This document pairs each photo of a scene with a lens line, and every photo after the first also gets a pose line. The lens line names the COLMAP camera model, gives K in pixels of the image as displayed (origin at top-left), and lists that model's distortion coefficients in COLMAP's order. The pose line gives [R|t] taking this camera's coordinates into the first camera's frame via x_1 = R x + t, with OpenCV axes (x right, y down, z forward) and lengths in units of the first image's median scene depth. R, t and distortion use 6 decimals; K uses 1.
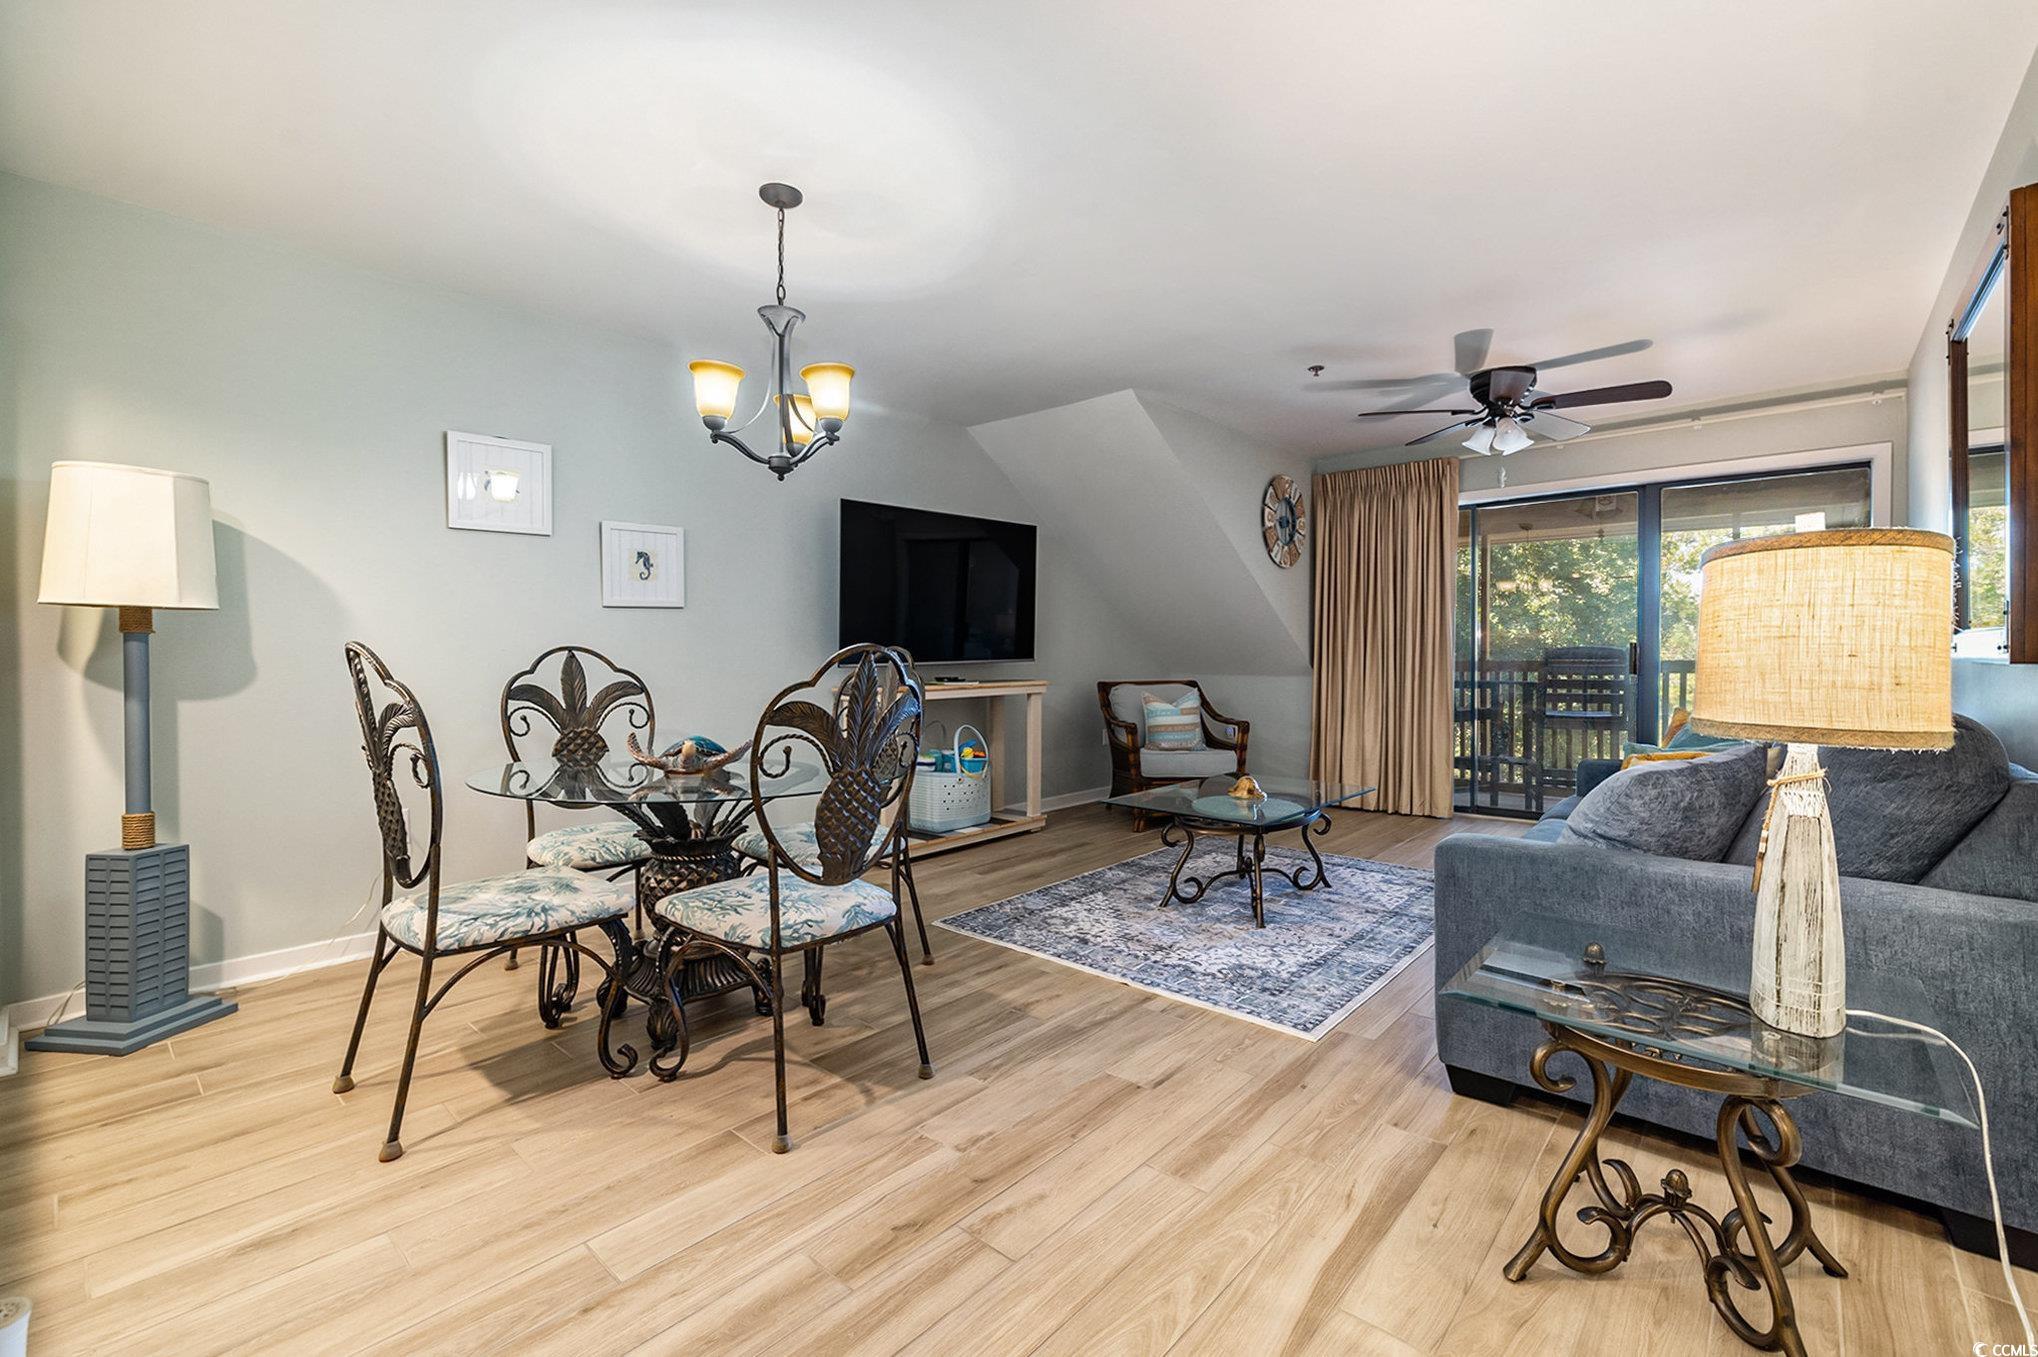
lens RADIAL K [[879.3, 0, 1023.7], [0, 879.3, 642.4], [0, 0, 1]] dist [0.003724, 0.000634]
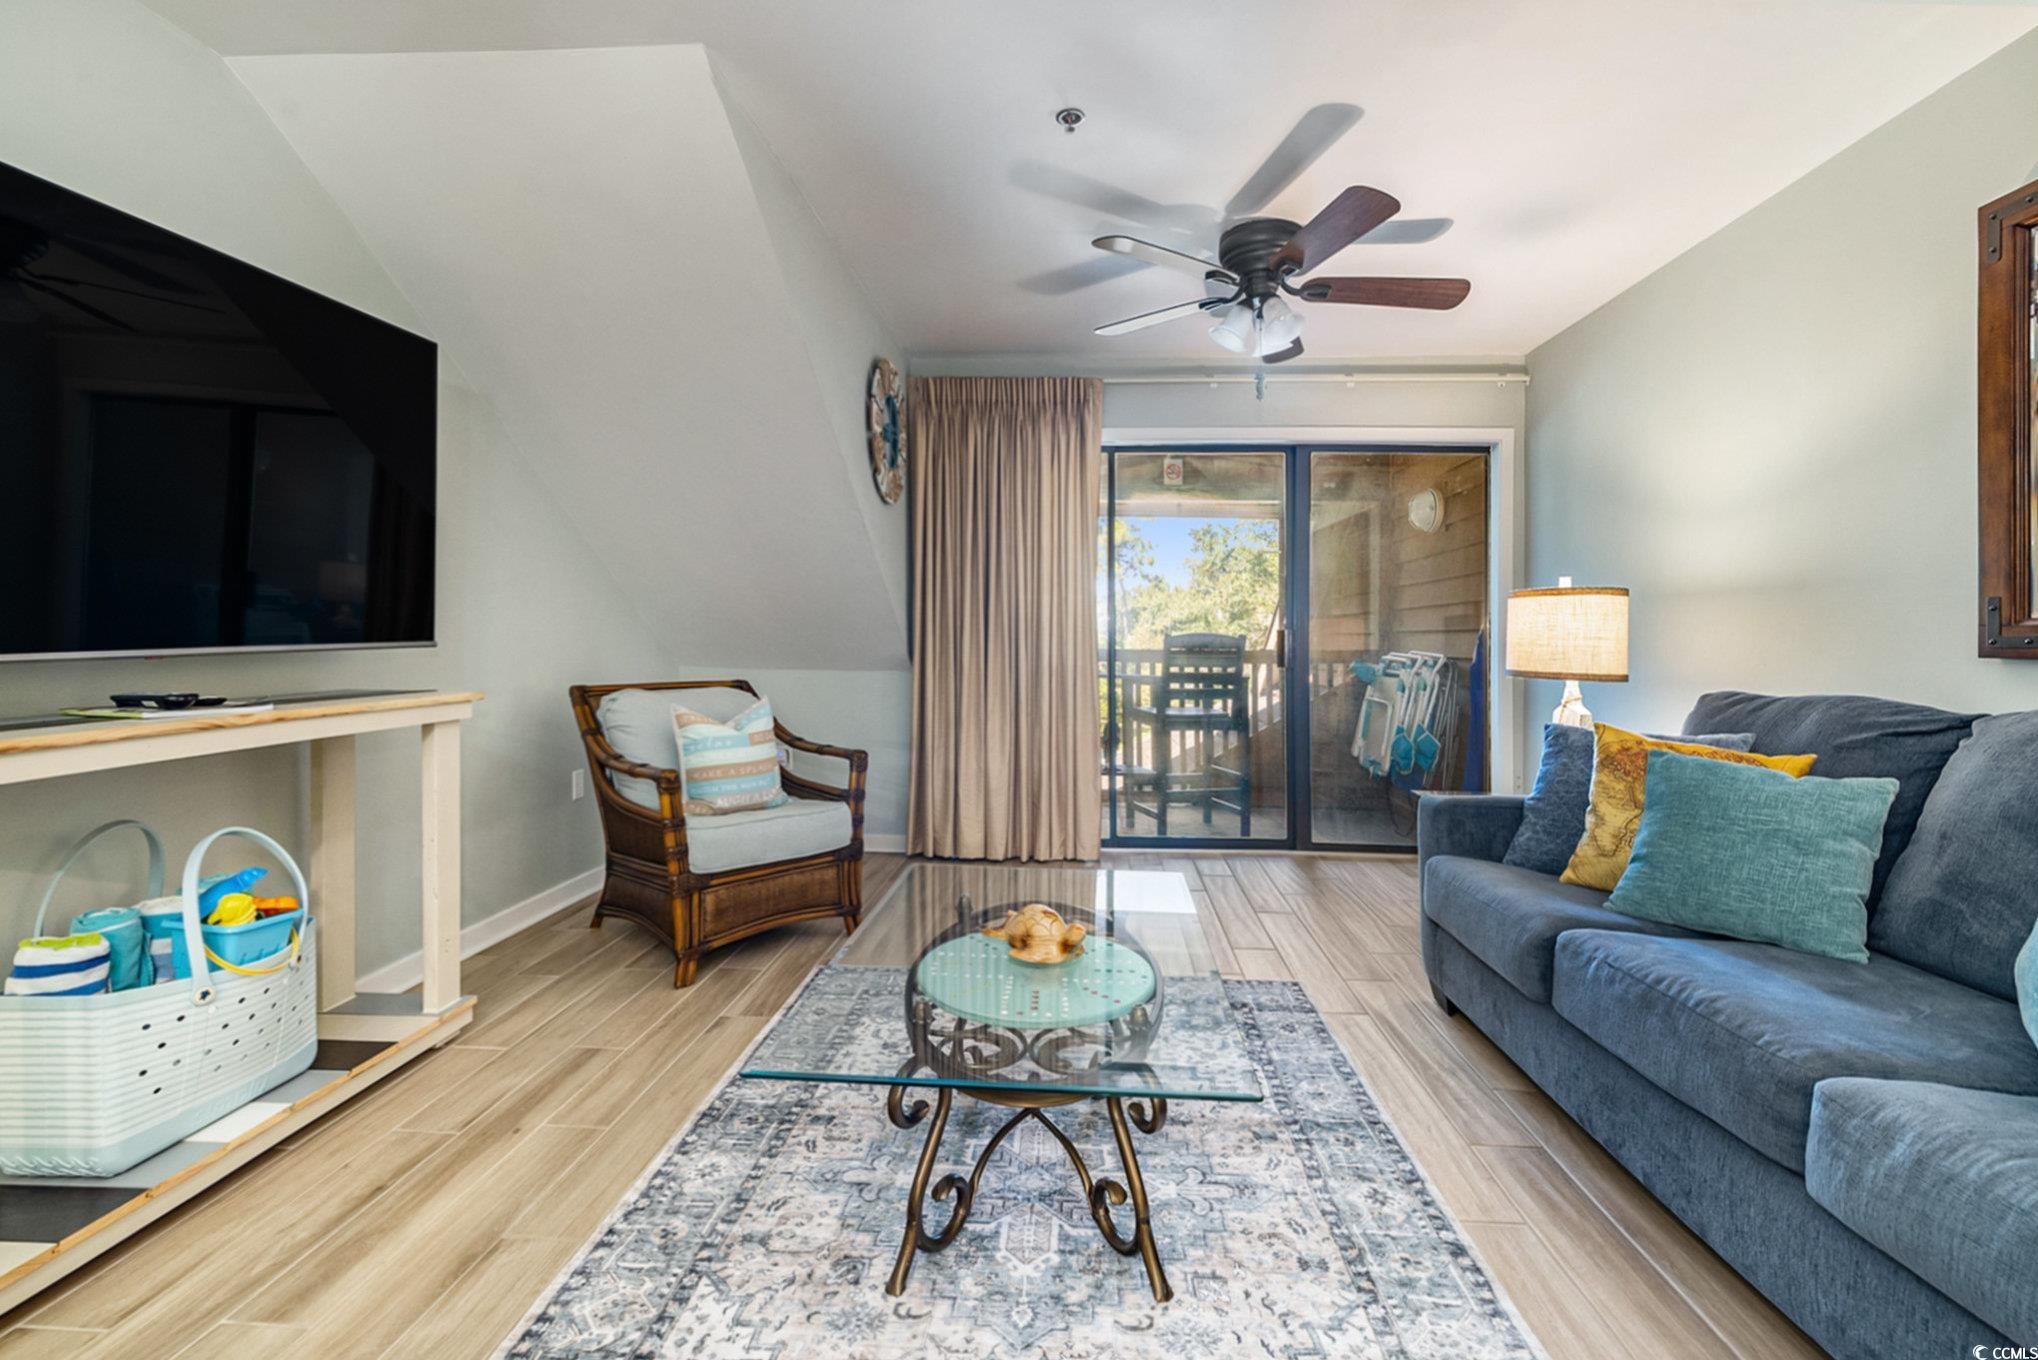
lens RADIAL K [[904.9, 0, 1033.9], [0, 904.9, 635.4], [0, 0, 1]] dist [0.007720, 0.002688]
pose [[0.792107, 0.009163, 0.610314, -0.035317], [-0.013461, 0.999906, 0.002458, 0.011927], [-0.610234, -0.010163, 0.792156, 0.599955]]
